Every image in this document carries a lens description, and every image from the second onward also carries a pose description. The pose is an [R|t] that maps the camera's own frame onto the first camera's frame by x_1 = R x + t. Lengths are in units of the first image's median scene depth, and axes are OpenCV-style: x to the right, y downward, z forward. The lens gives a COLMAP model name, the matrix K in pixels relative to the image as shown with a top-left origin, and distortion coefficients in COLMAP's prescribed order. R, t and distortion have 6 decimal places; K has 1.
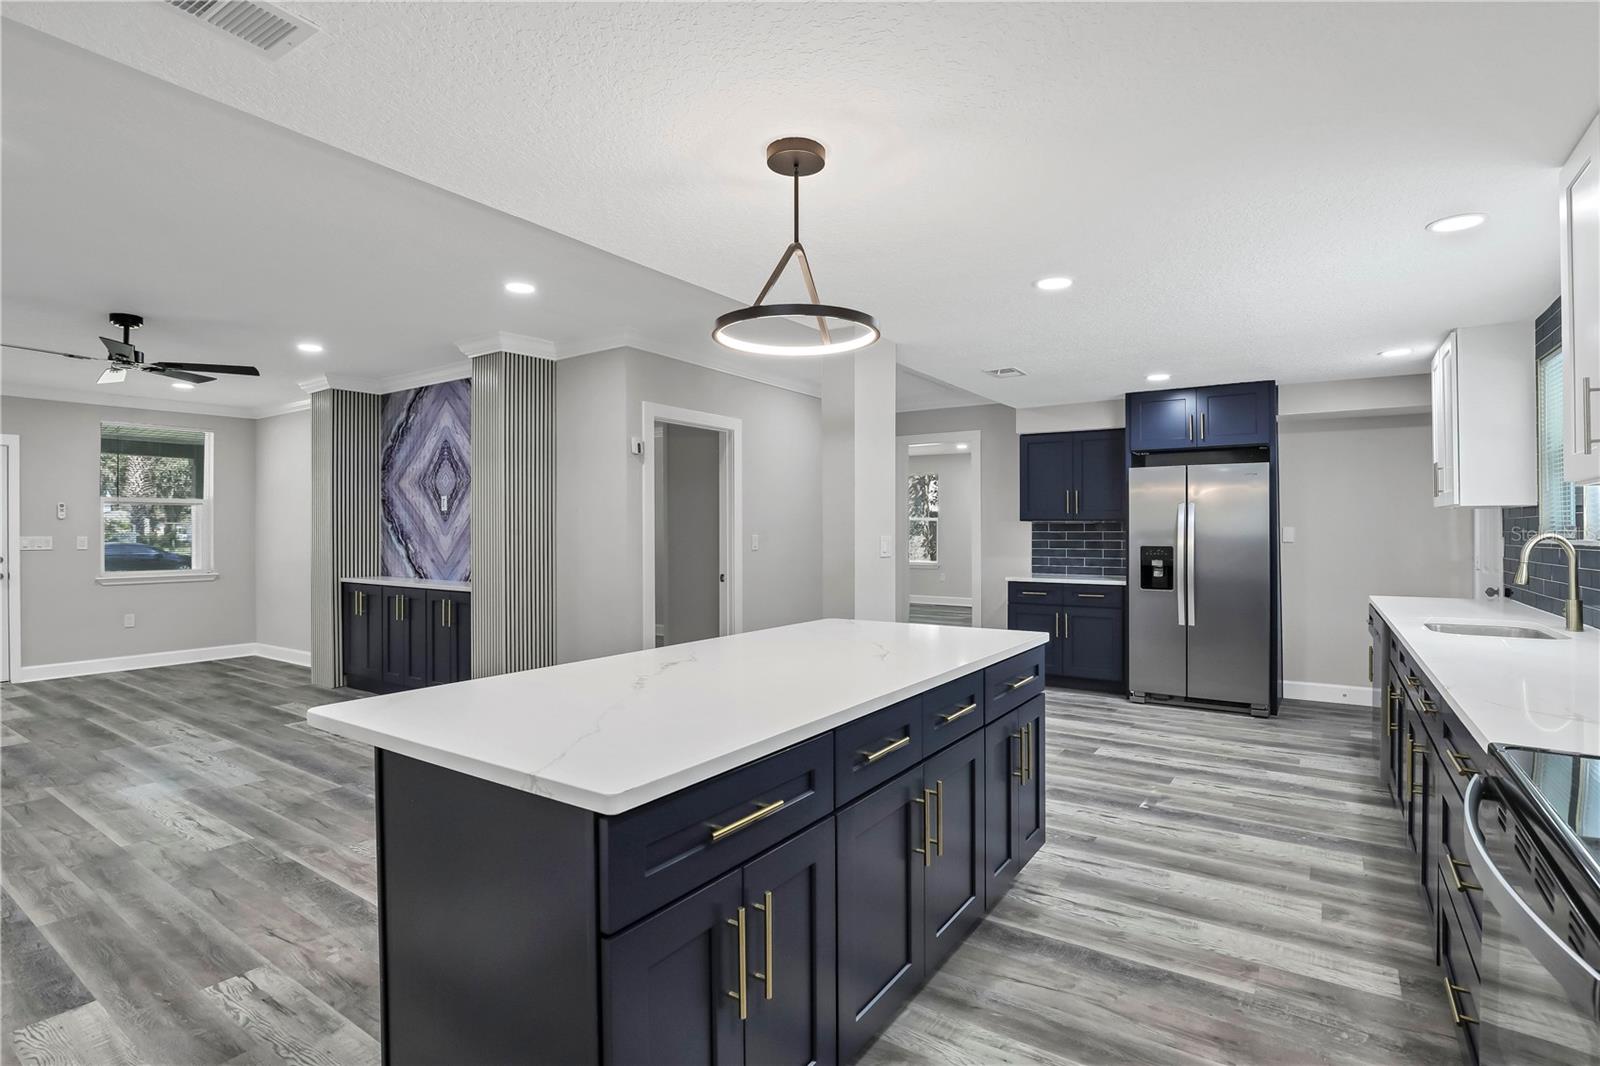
lens RADIAL K [[760.1, 0, 807.0], [0, 760.1, 531.1], [0, 0, 1]] dist [-0.026988, -0.000541]
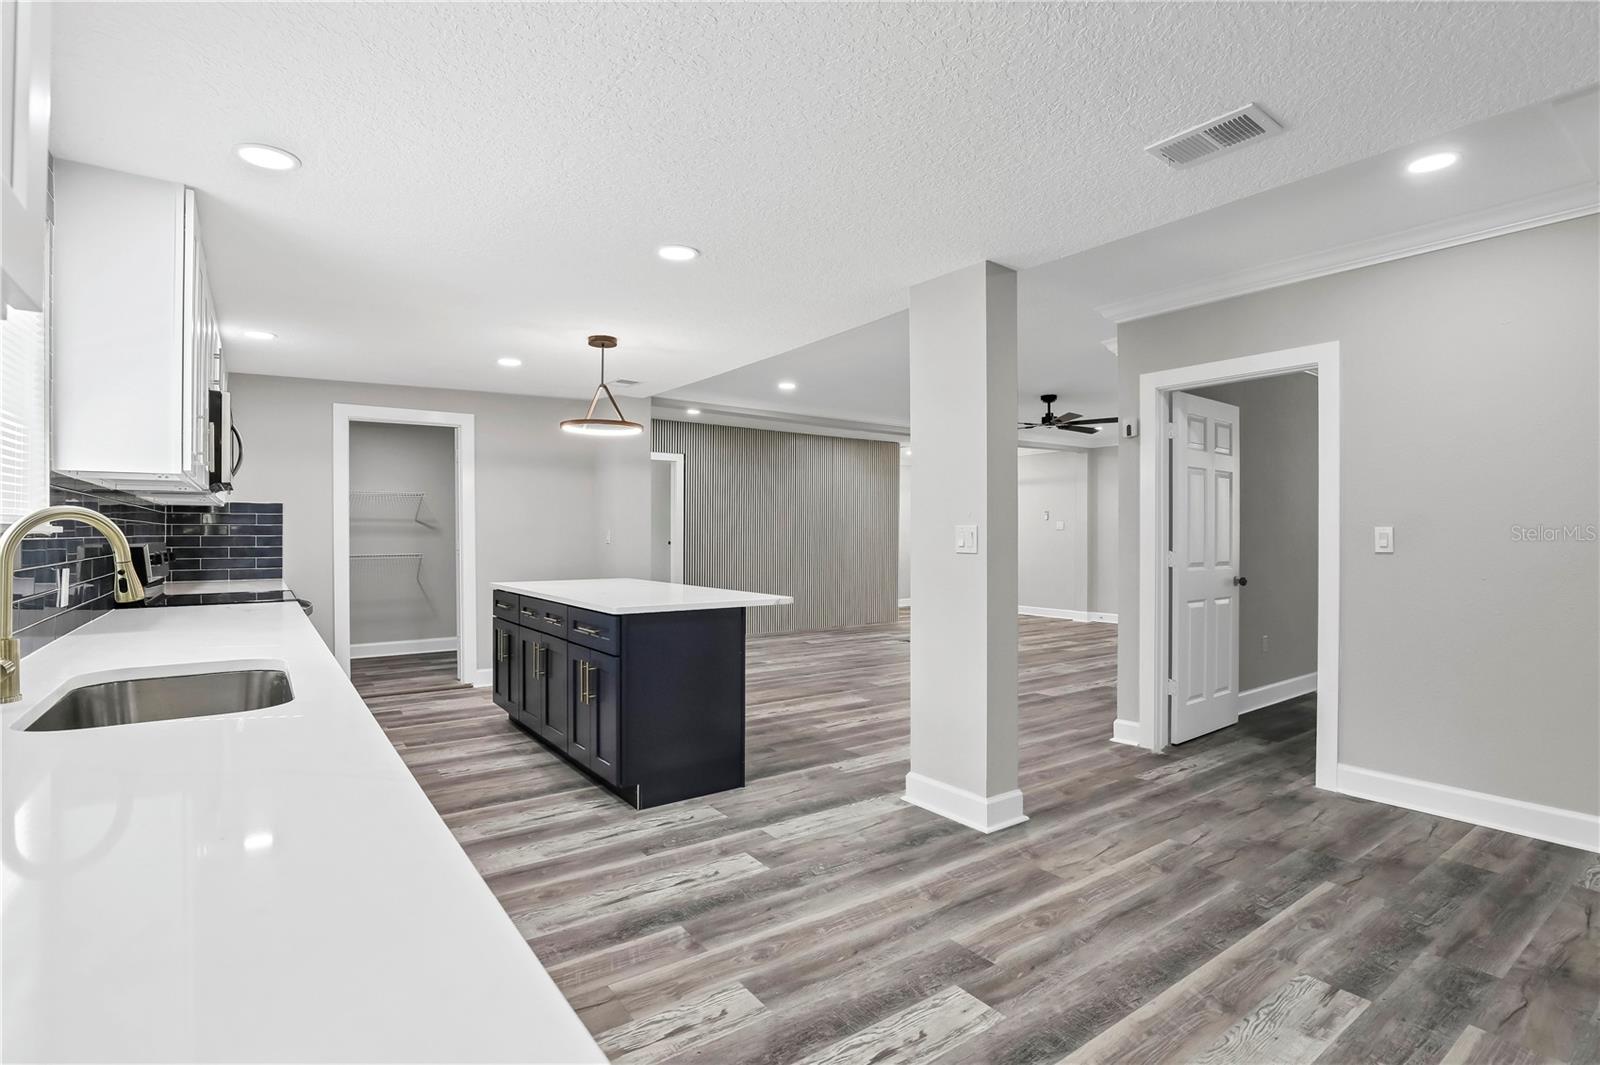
lens RADIAL K [[760.1, 0, 804.3], [0, 760.1, 534.1], [0, 0, 1]] dist [-0.026988, -0.000541]
pose [[-0.328479, -0.003690, -0.944504, 1.258102], [-0.005007, 0.999985, -0.002165, 0.027336], [0.944498, 0.004018, -0.328493, 1.577576]]
